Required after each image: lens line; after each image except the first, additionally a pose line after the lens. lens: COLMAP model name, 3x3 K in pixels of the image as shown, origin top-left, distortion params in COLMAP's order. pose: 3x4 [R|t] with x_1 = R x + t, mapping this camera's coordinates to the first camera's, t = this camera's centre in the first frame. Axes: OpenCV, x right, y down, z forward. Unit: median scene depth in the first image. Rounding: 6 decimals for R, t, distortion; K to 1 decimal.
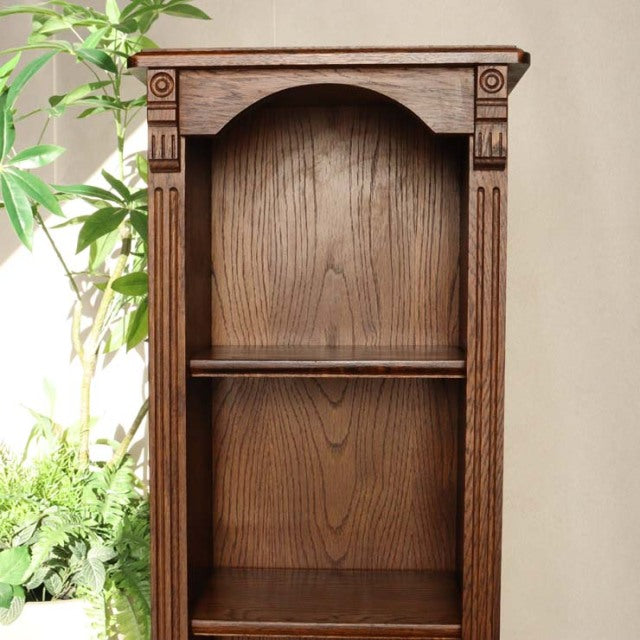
lens RADIAL K [[1052.3, 0, 289.8], [0, 1052.3, 332.6], [0, 0, 1]] dist [-0.090363, 0.000000]
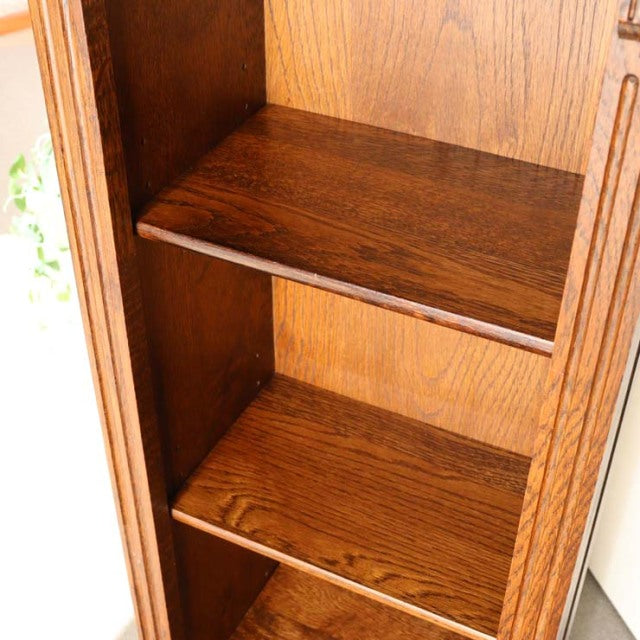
lens RADIAL K [[1048.5, 0, 318.5], [0, 1048.5, 321.9], [0, 0, 1]] dist [-0.046088, 0.000000]
pose [[0.922179, 0.237871, -0.304963, 0.216572], [-0.014767, 0.809583, 0.586820, -0.305086], [0.386480, -0.536650, 0.750093, 0.563895]]
